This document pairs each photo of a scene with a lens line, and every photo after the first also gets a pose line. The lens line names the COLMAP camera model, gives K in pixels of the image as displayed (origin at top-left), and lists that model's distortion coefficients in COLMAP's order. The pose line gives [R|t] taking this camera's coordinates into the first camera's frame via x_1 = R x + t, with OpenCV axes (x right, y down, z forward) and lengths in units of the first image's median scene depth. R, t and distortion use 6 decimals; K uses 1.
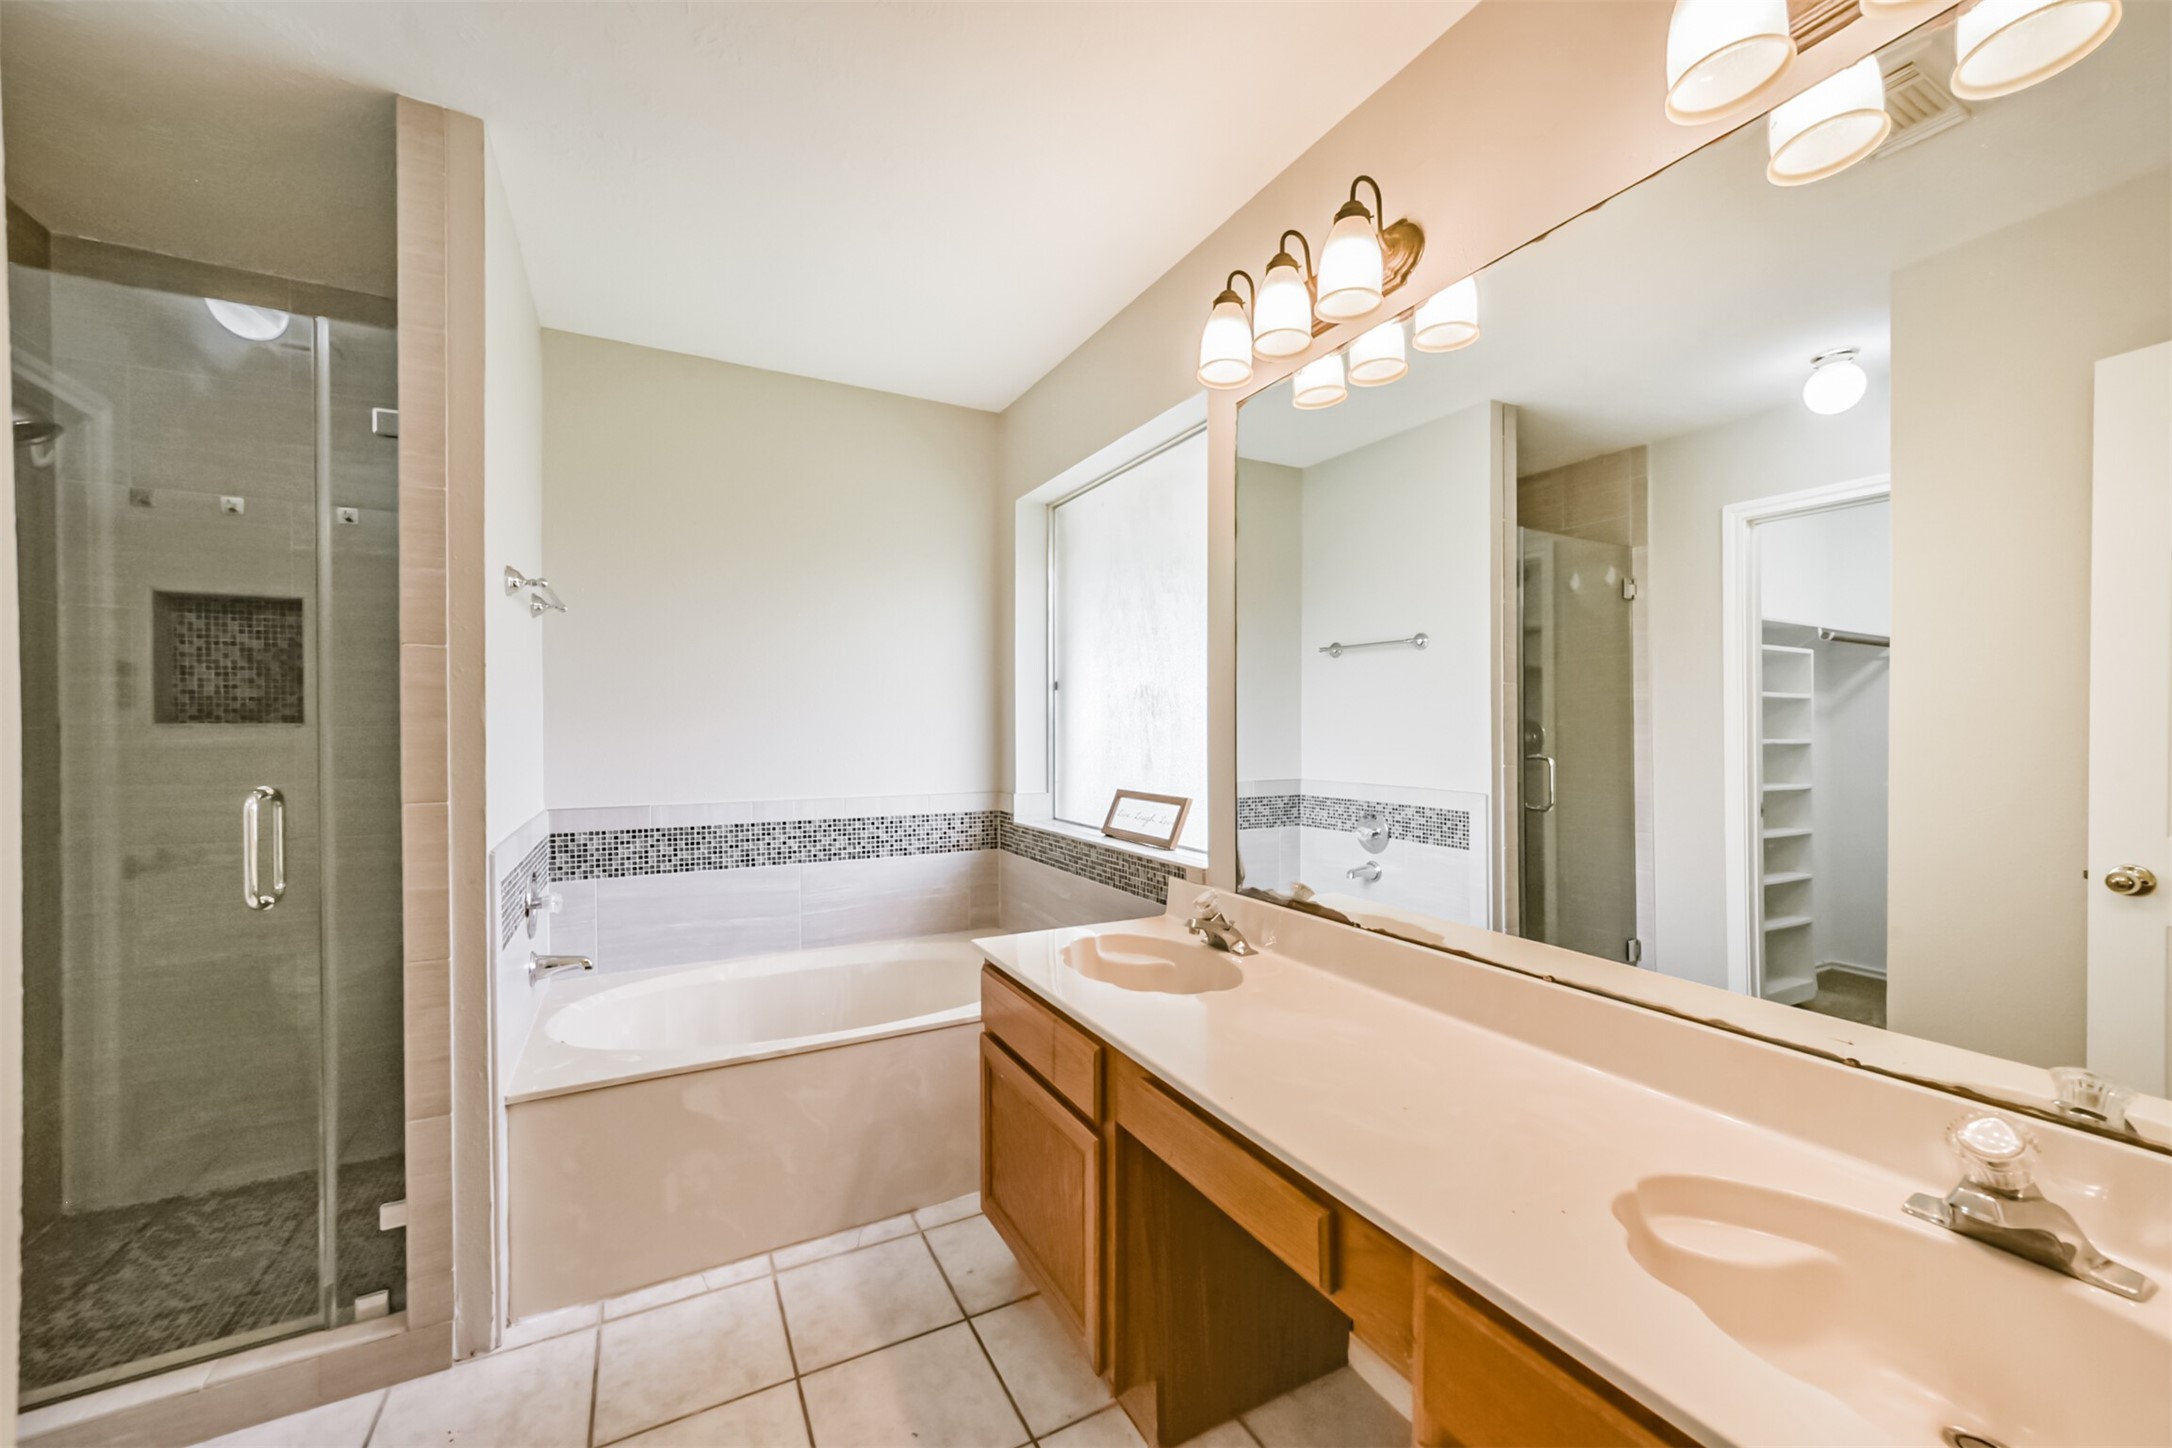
lens RADIAL K [[834.4, 0, 1095.0], [0, 834.4, 737.0], [0, 0, 1]] dist [-0.020319, 0.007029]
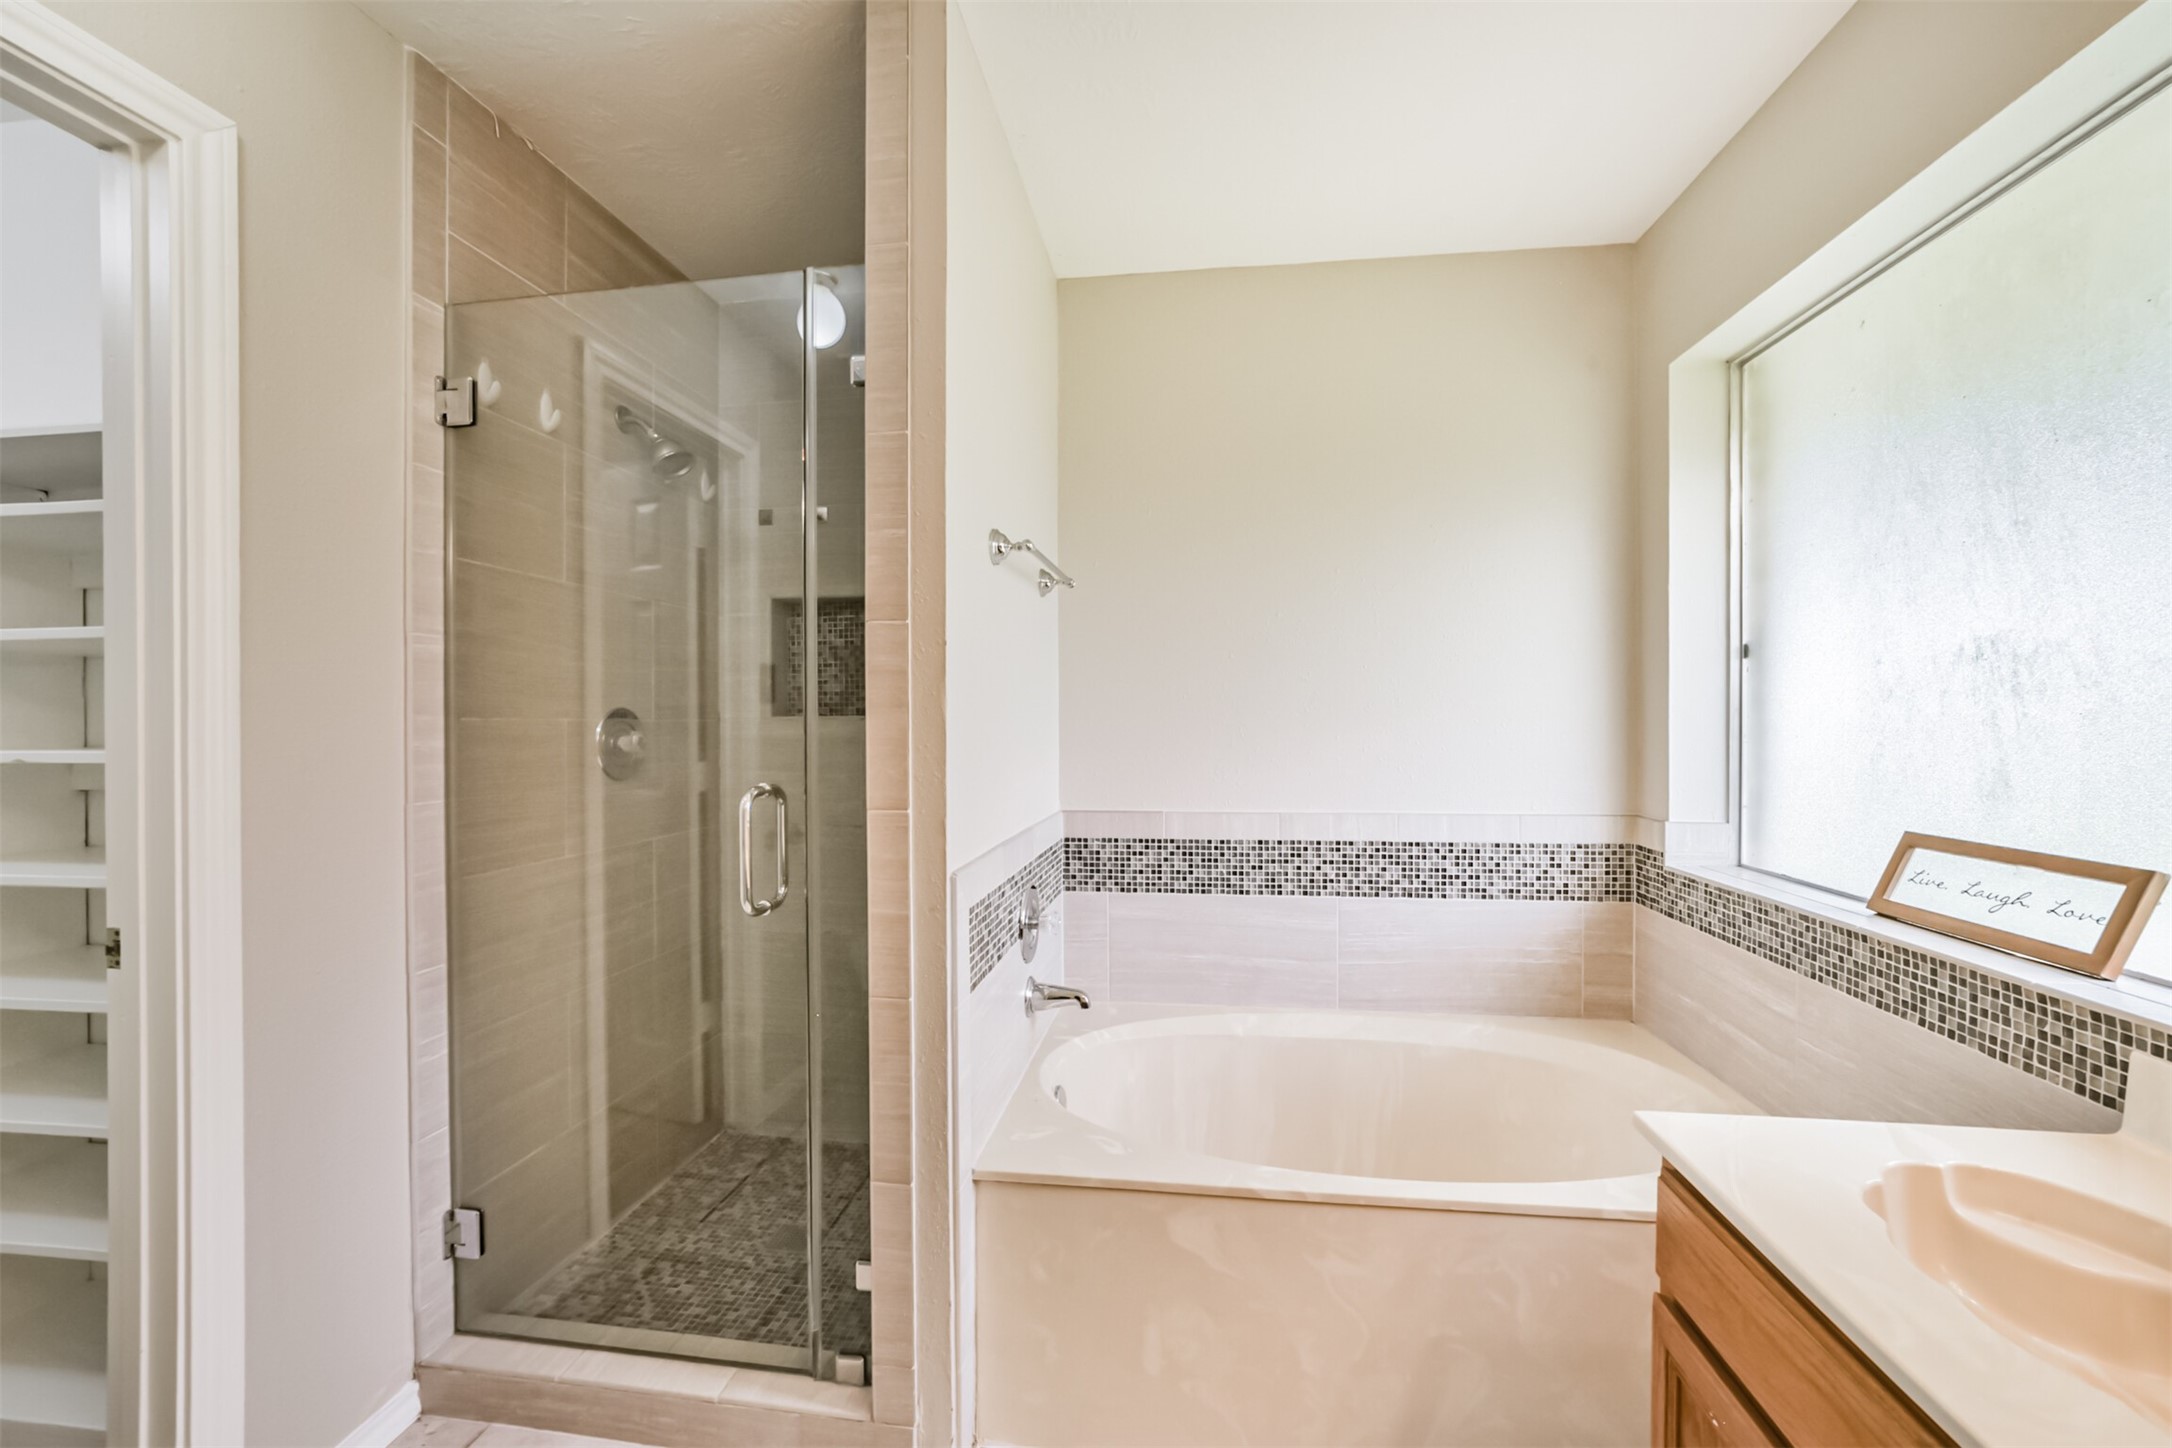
lens RADIAL K [[847.7, 0, 1092.6], [0, 847.7, 730.0], [0, 0, 1]] dist [-0.023559, 0.007627]
pose [[0.803344, 0.005575, -0.595489, -0.083974], [-0.004700, 0.999984, 0.003021, -0.003101], [0.595497, 0.000372, 0.803358, 0.274468]]
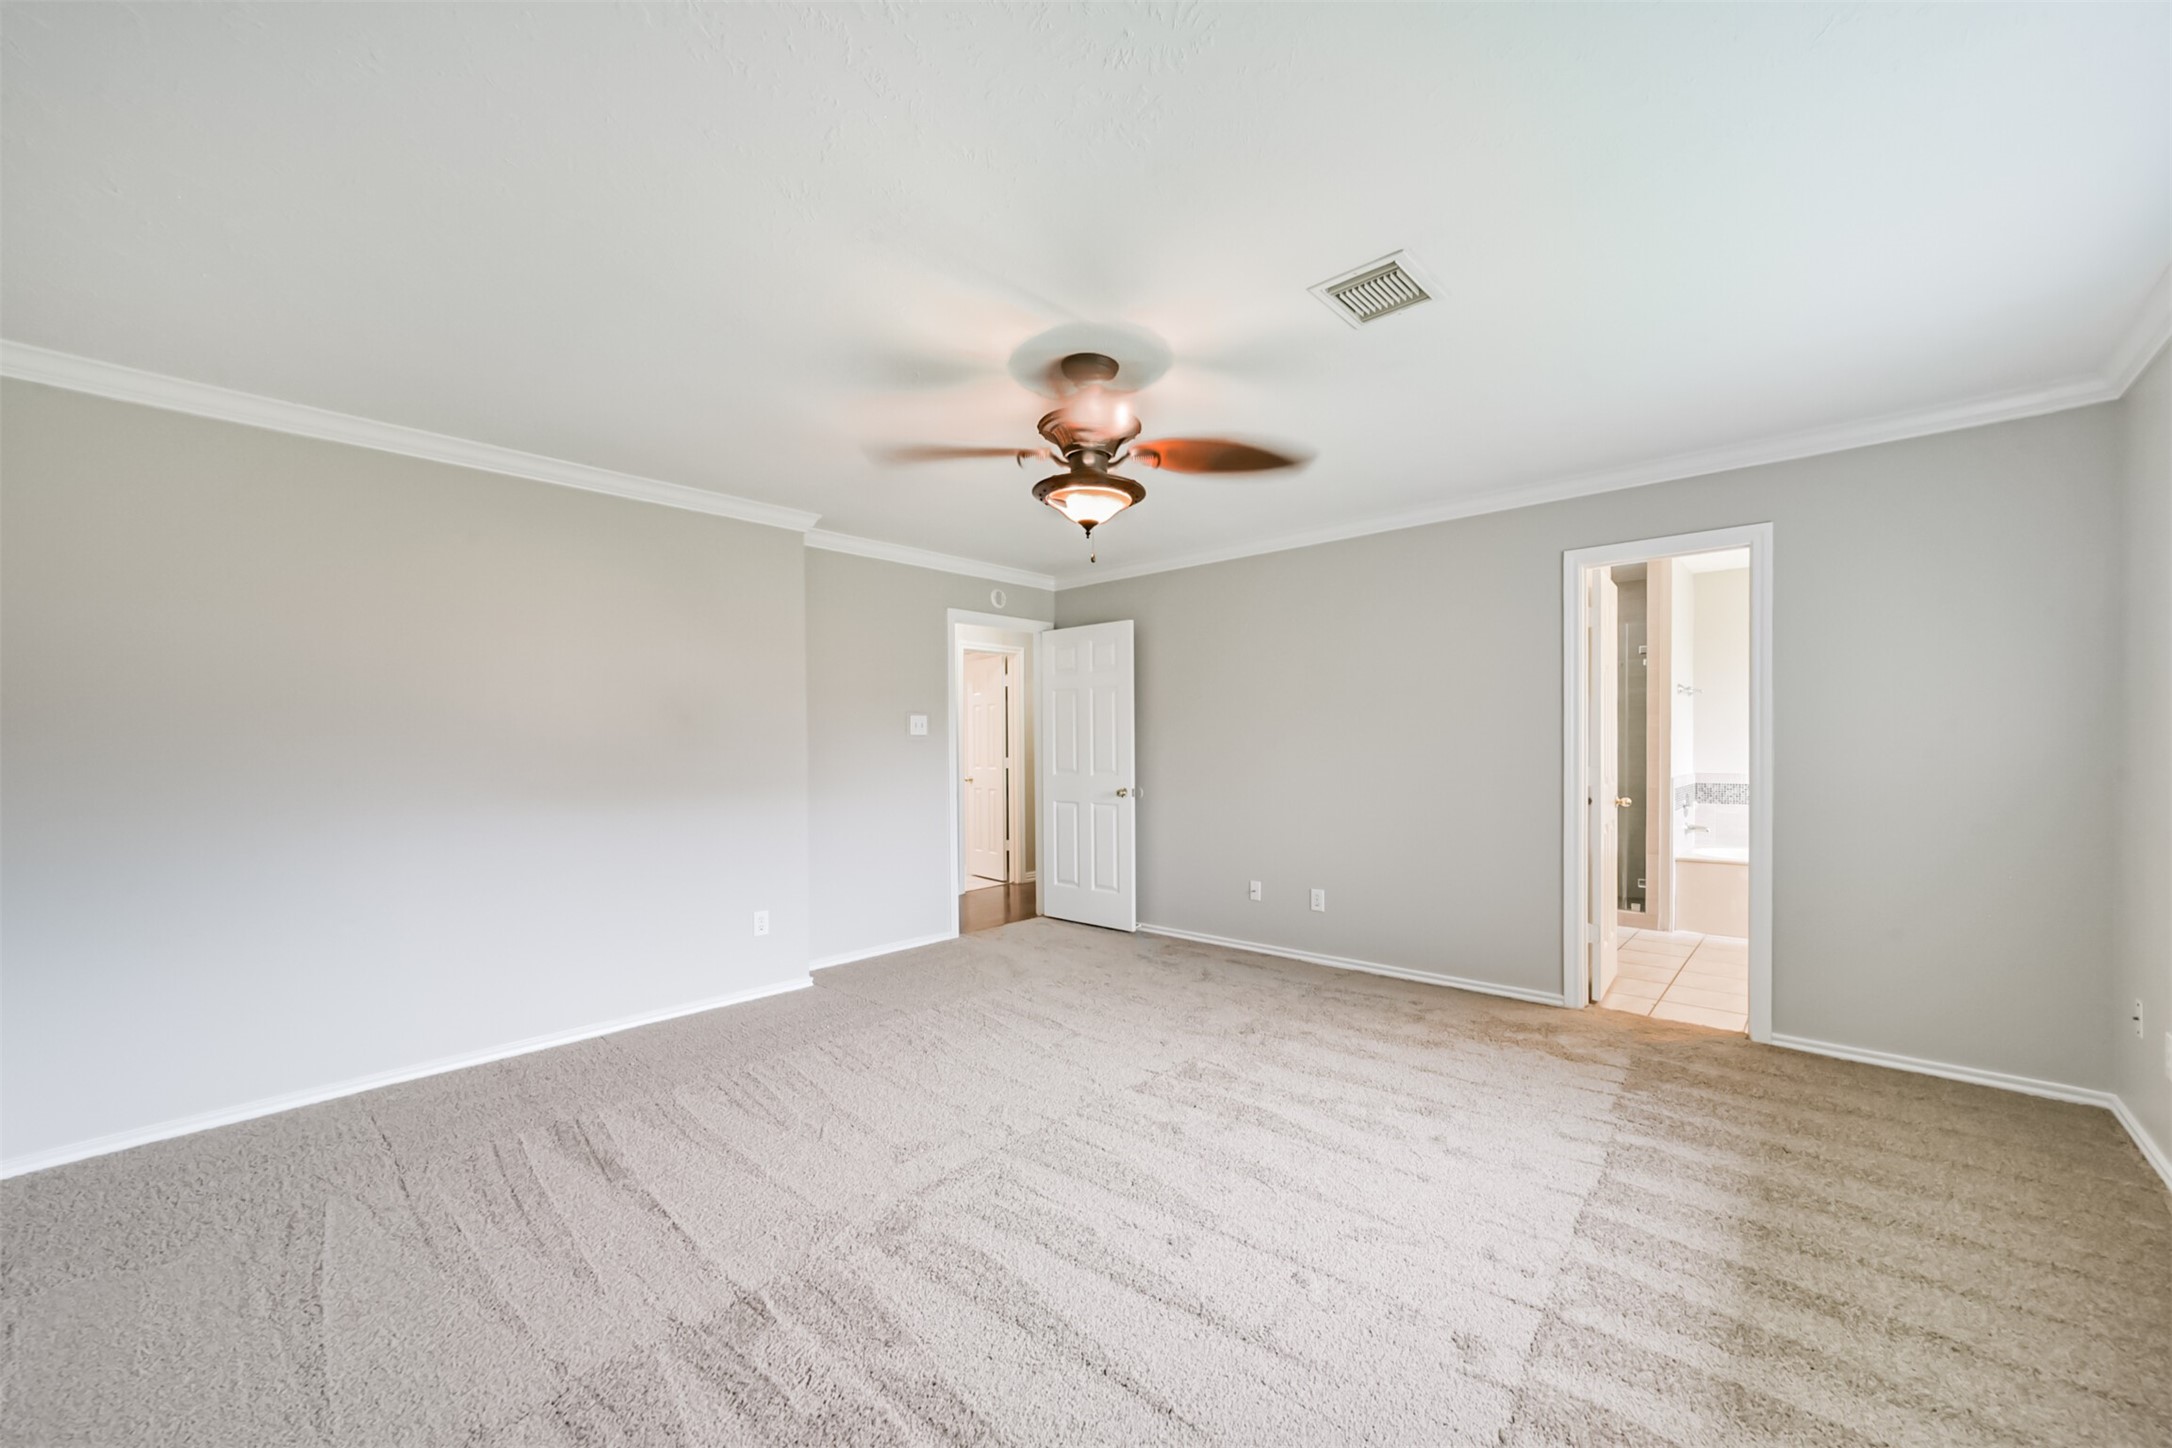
lens RADIAL K [[847.7, 0, 1092.6], [0, 847.7, 730.0], [0, 0, 1]] dist [-0.023559, 0.007627]
pose [[0.330718, 0.000520, -0.943729, 1.085787], [-0.015981, 0.999860, -0.005049, 0.001869], [0.943594, 0.016751, 0.330680, -1.495329]]
